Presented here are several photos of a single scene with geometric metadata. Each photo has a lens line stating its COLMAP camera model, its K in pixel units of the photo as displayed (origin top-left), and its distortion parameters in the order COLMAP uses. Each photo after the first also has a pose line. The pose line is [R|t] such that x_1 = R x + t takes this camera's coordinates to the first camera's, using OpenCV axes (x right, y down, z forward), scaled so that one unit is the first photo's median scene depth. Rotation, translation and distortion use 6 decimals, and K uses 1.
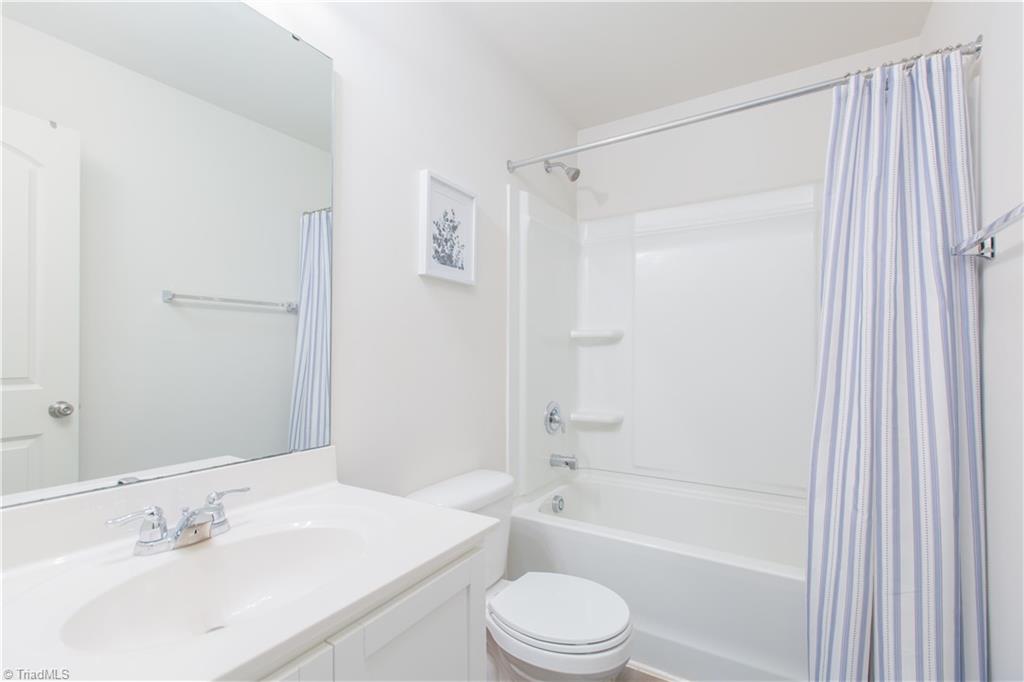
lens RADIAL K [[452.2, 0, 512.0], [0, 452.2, 341.0], [0, 0, 1]] dist [-0.001468, -0.000119]
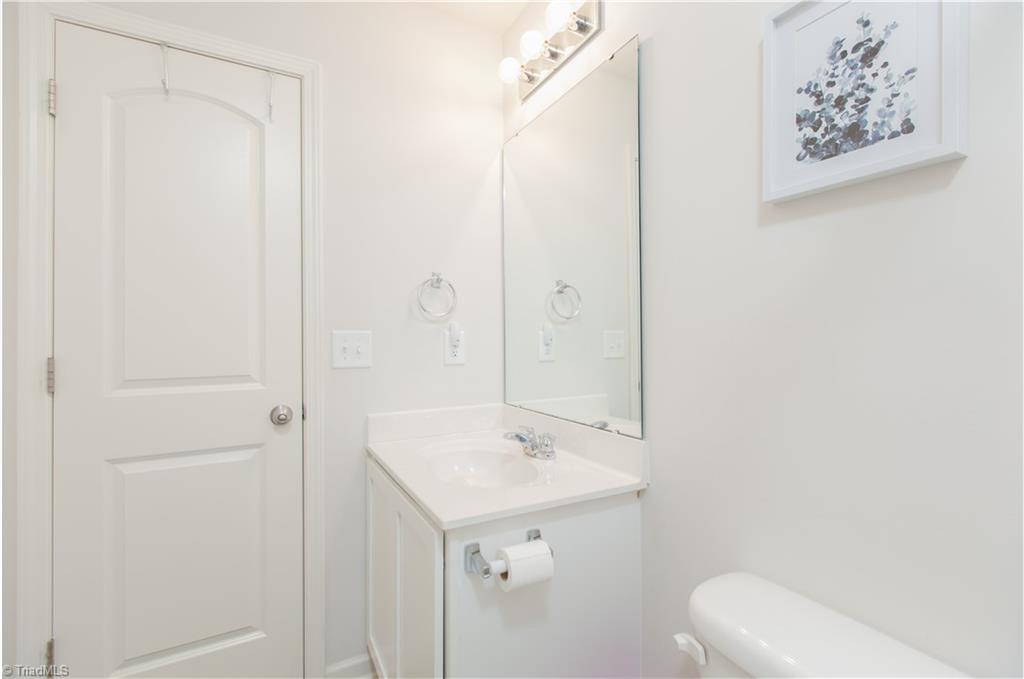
lens RADIAL K [[452.2, 0, 512.0], [0, 452.2, 339.5], [0, 0, 1]] dist [-0.001468, -0.000119]
pose [[0.786787, -0.005924, -0.617196, -0.129257], [0.019444, 0.999696, 0.015192, 0.010194], [0.616918, -0.023954, 0.786663, 0.430489]]
